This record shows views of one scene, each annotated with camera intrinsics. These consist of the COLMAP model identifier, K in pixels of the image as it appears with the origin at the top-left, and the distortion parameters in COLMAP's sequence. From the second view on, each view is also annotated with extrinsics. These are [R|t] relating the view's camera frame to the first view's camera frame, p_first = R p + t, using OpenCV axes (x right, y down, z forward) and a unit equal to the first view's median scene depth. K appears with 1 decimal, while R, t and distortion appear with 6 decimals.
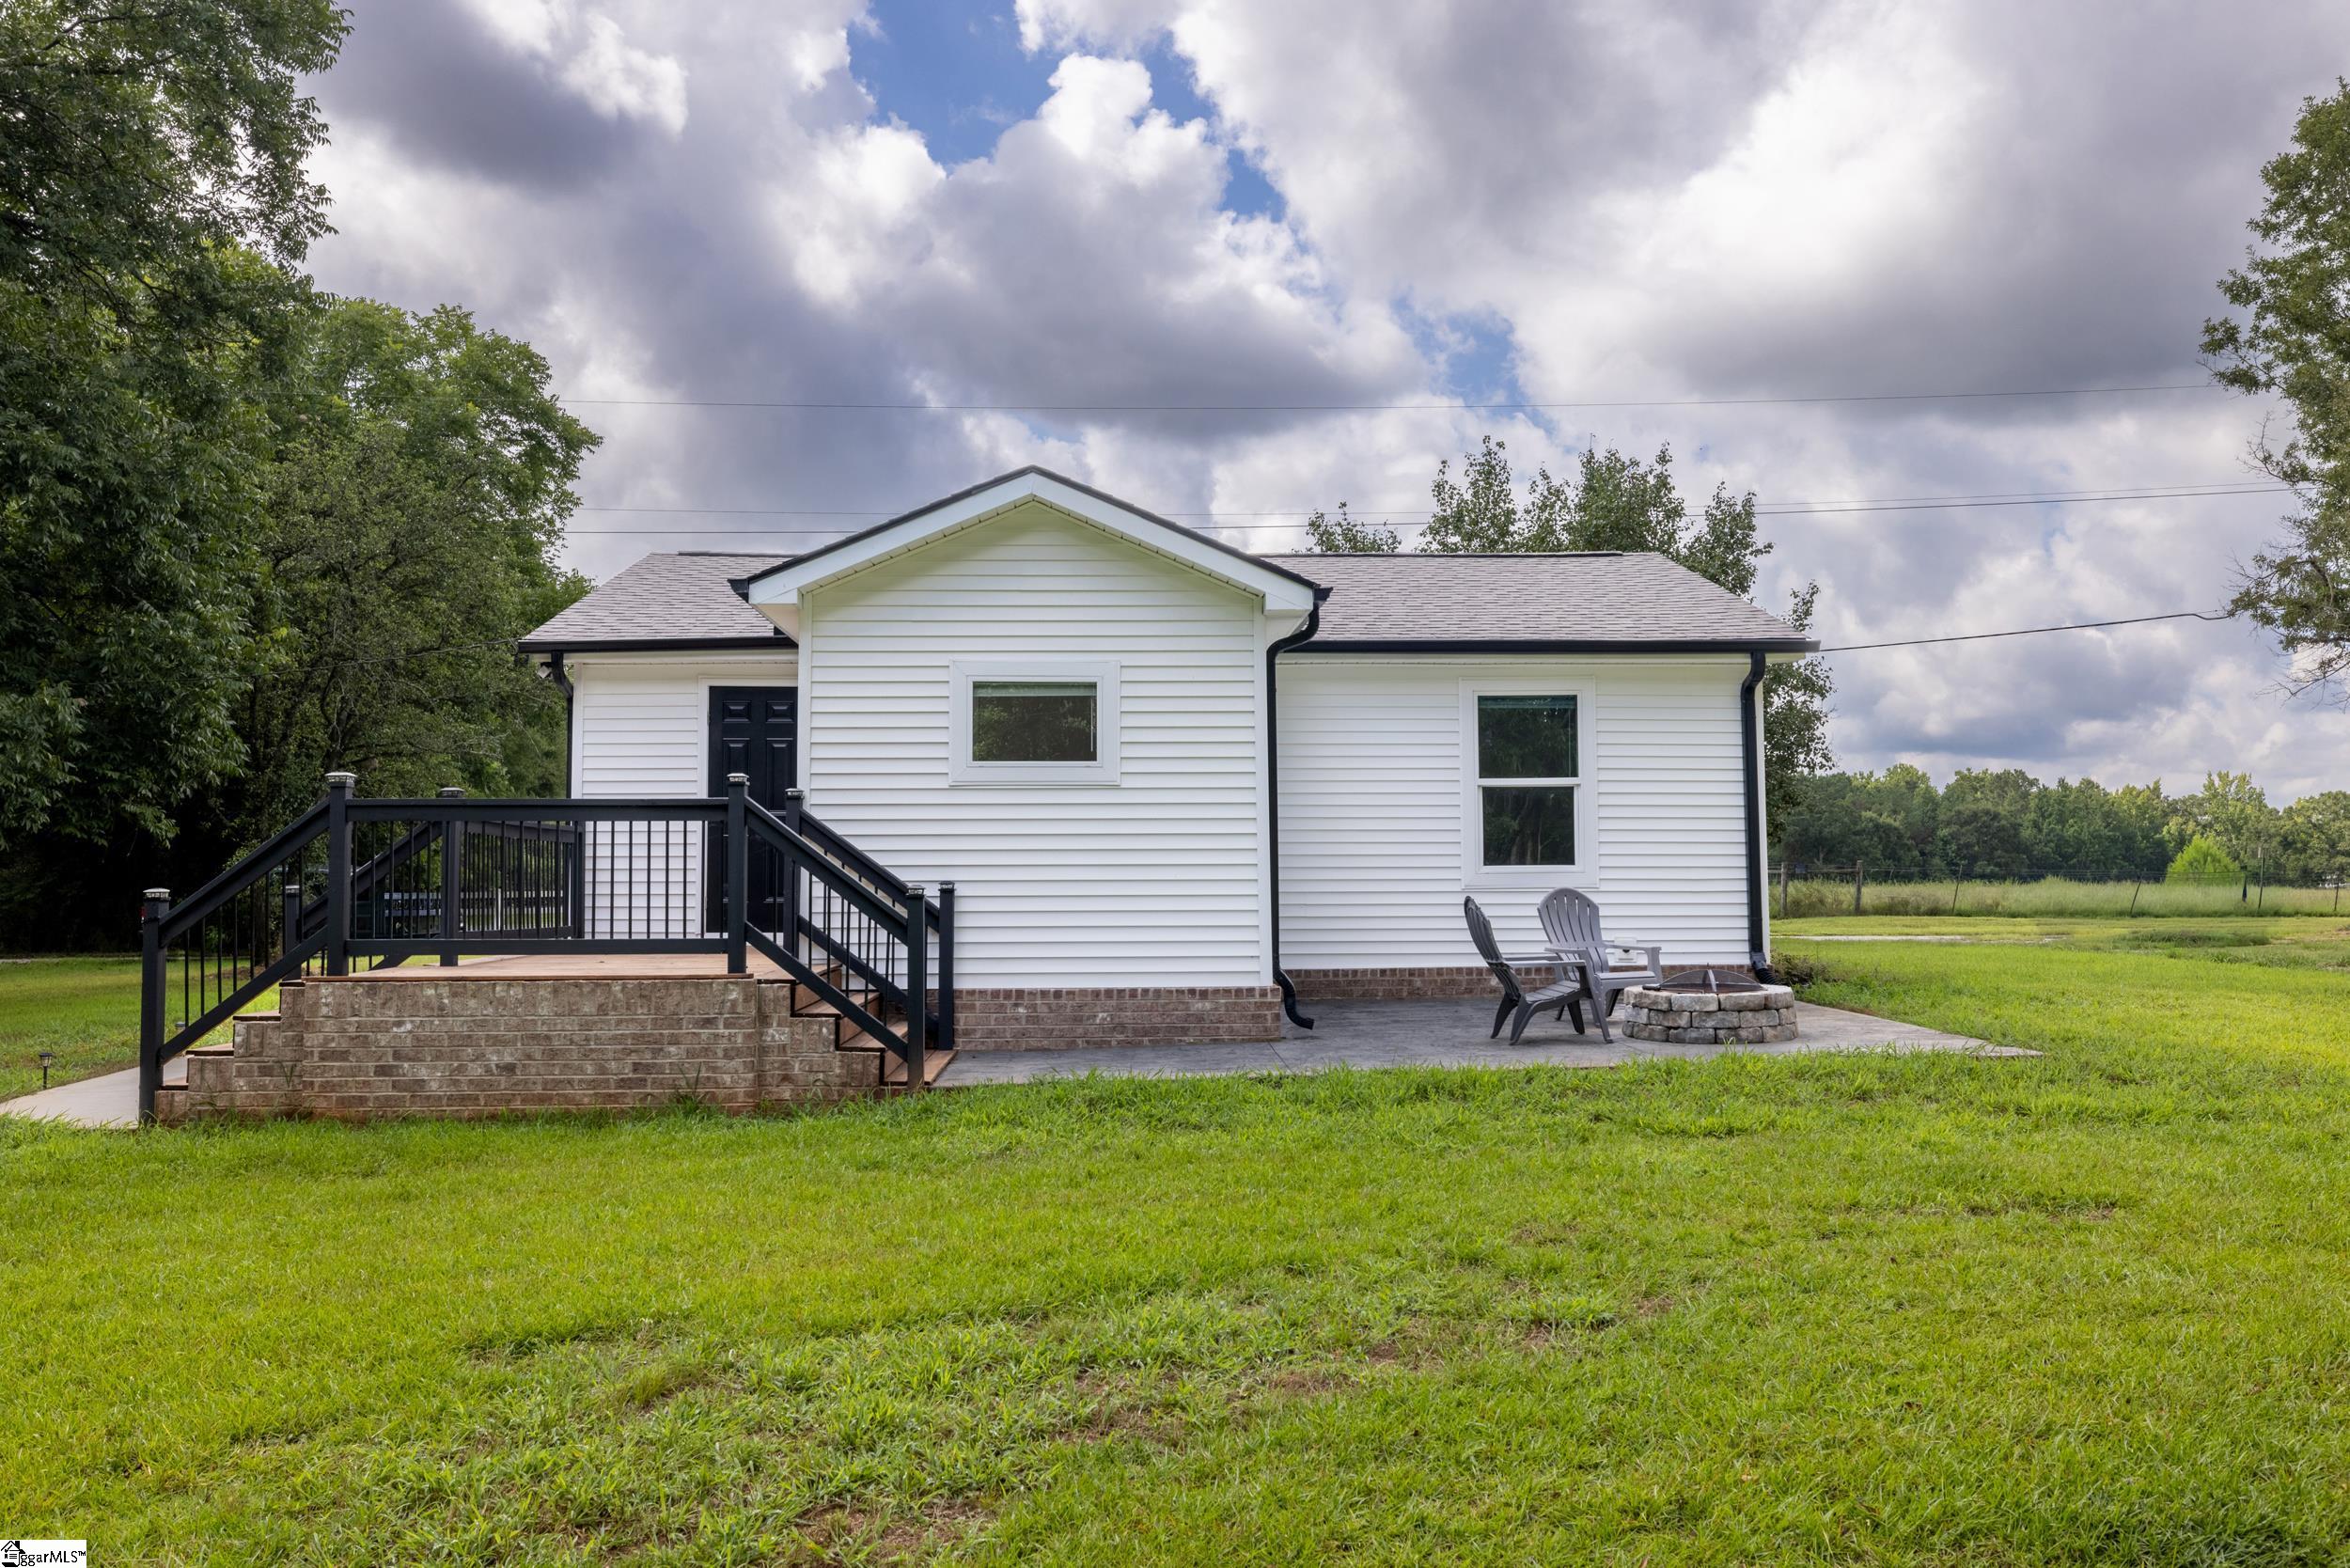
lens RADIAL K [[1942.0, 0, 1174.4], [0, 1942.0, 778.6], [0, 0, 1]] dist [0.001203, -0.003735]
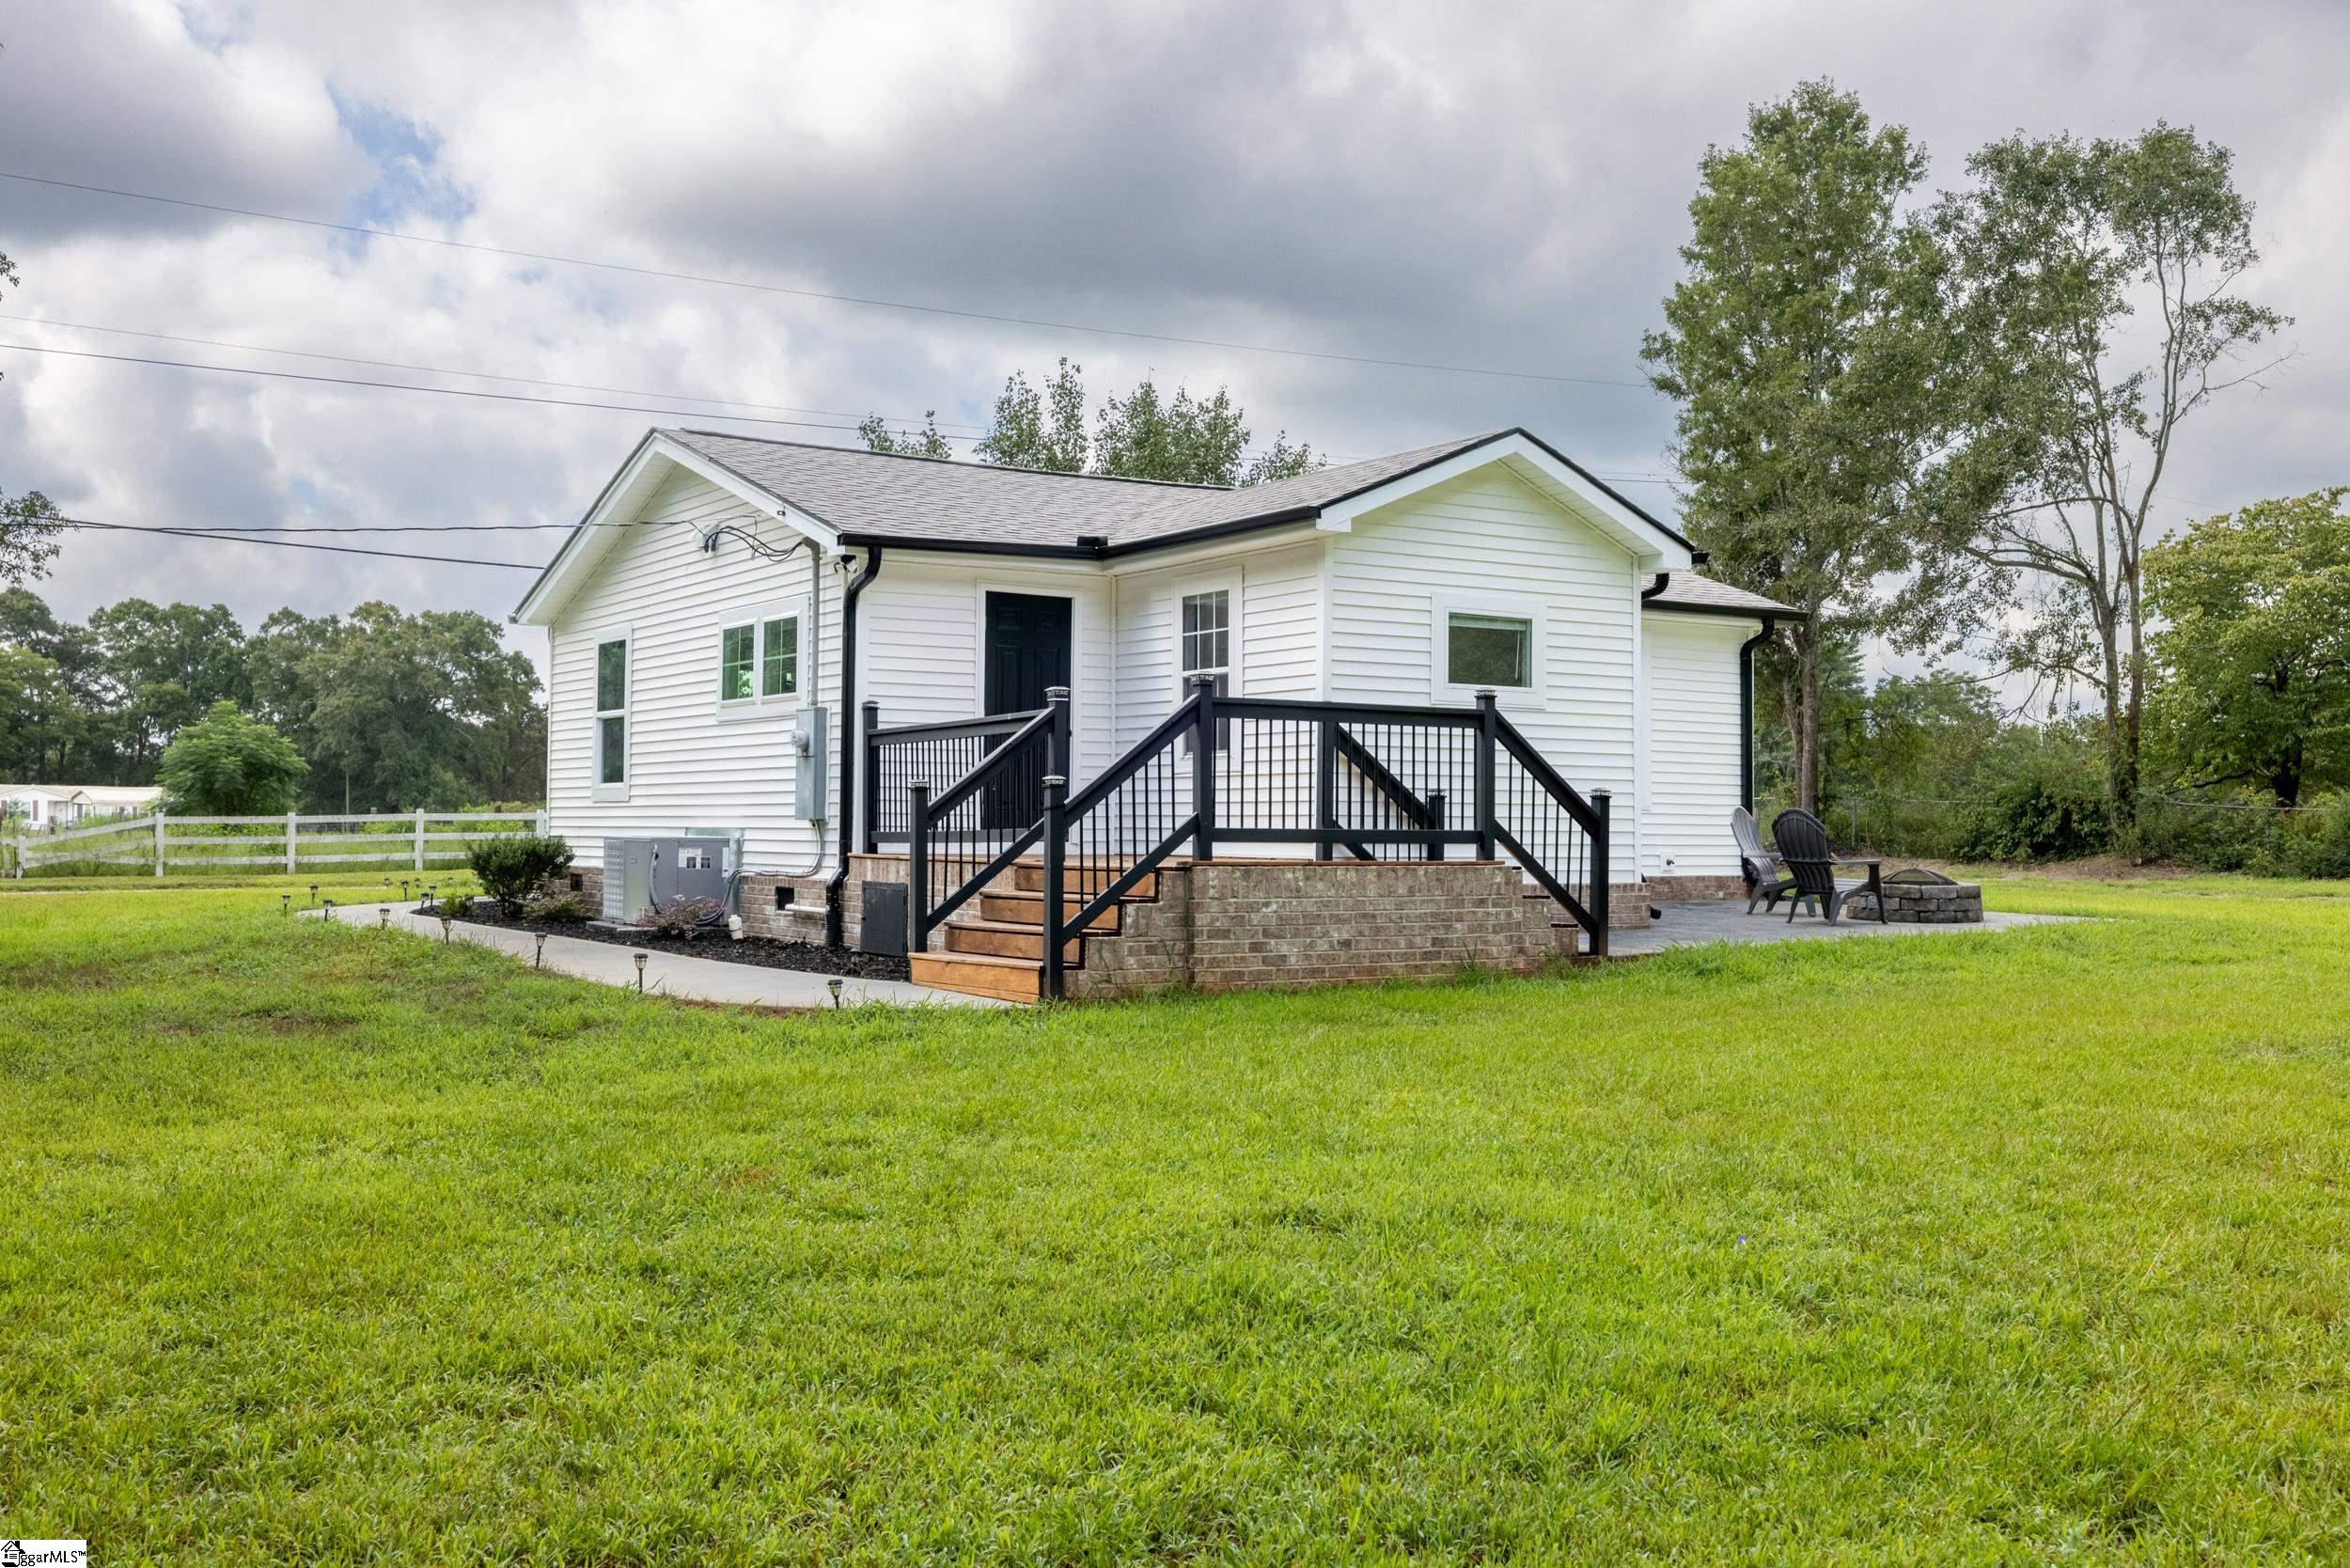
lens RADIAL K [[2338.3, 0, 1175.8], [0, 2338.3, 789.3], [0, 0, 1]] dist [-0.016221, 0.000000]
pose [[0.858412, 0.020361, 0.512557, -1.112971], [-0.035953, 0.999143, 0.020522, 0.036176], [-0.511700, -0.036045, 0.858408, -0.100094]]
